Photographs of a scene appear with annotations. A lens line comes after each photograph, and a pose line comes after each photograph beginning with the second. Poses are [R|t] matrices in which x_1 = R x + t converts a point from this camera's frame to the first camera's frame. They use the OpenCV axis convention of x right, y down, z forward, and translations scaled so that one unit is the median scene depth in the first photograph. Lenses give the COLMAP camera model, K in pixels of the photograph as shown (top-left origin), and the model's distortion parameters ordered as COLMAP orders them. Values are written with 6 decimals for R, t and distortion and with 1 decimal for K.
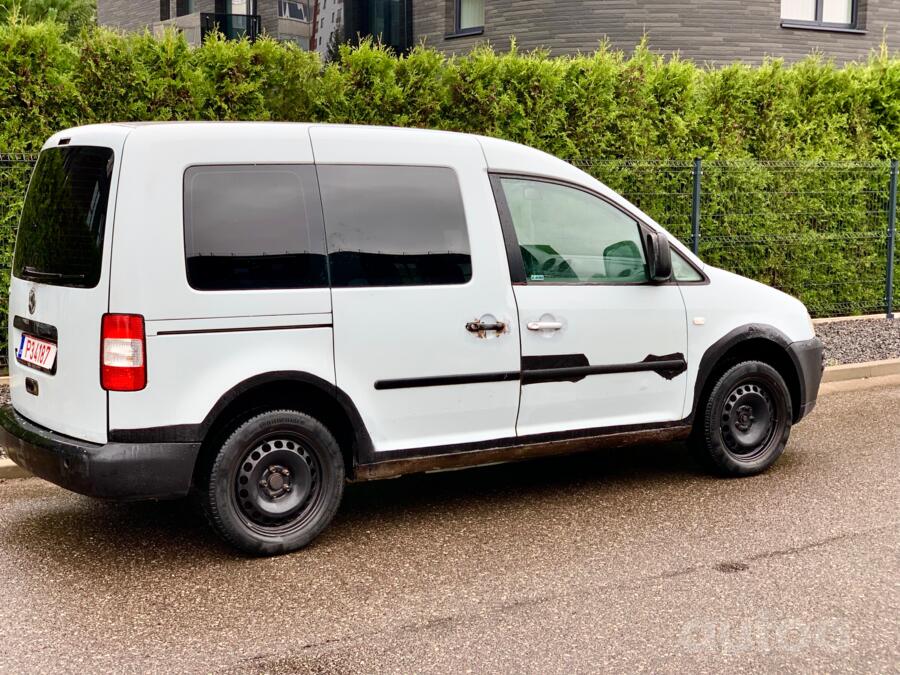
lens RADIAL K [[1323.2, 0, 438.8], [0, 1323.2, 332.1], [0, 0, 1]] dist [0.095979, -0.002156]
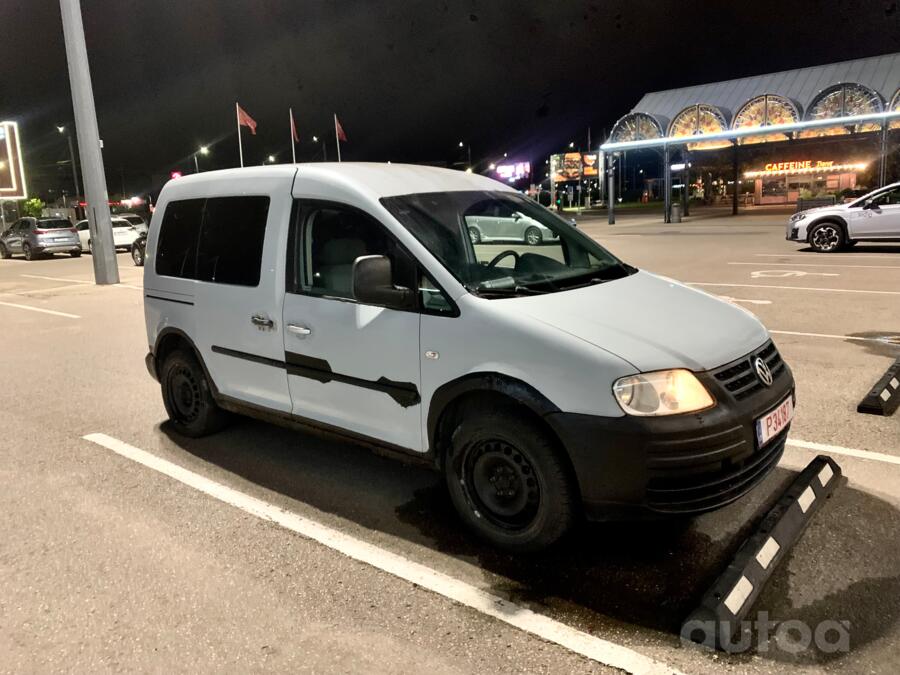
lens RADIAL K [[682.4, 0, 446.3], [0, 682.4, 329.4], [0, 0, 1]] dist [0.075484, -0.095835]
pose [[0.282763, 0.165277, -0.944843, 0.699129], [-0.062573, 0.986123, 0.153771, -0.107543], [0.957147, 0.015641, 0.289181, 0.959209]]
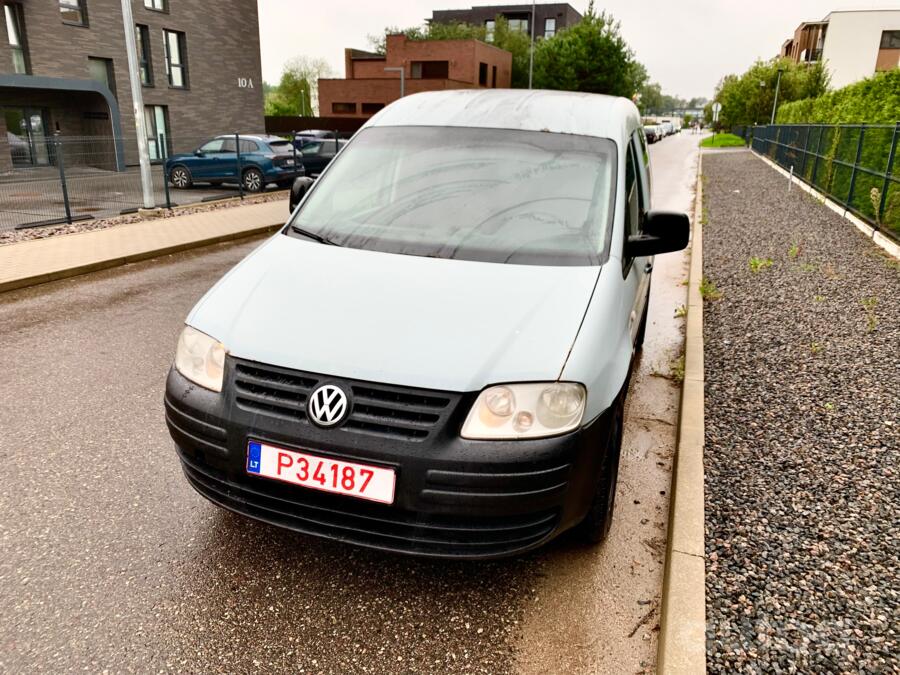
lens RADIAL K [[682.4, 0, 446.3], [0, 682.4, 329.4], [0, 0, 1]] dist [0.075484, -0.095835]
pose [[-0.772201, 0.161497, -0.614511, 0.467266], [-0.105586, 0.921095, 0.374749, -0.194719], [0.626544, 0.354265, -0.694218, 1.596625]]
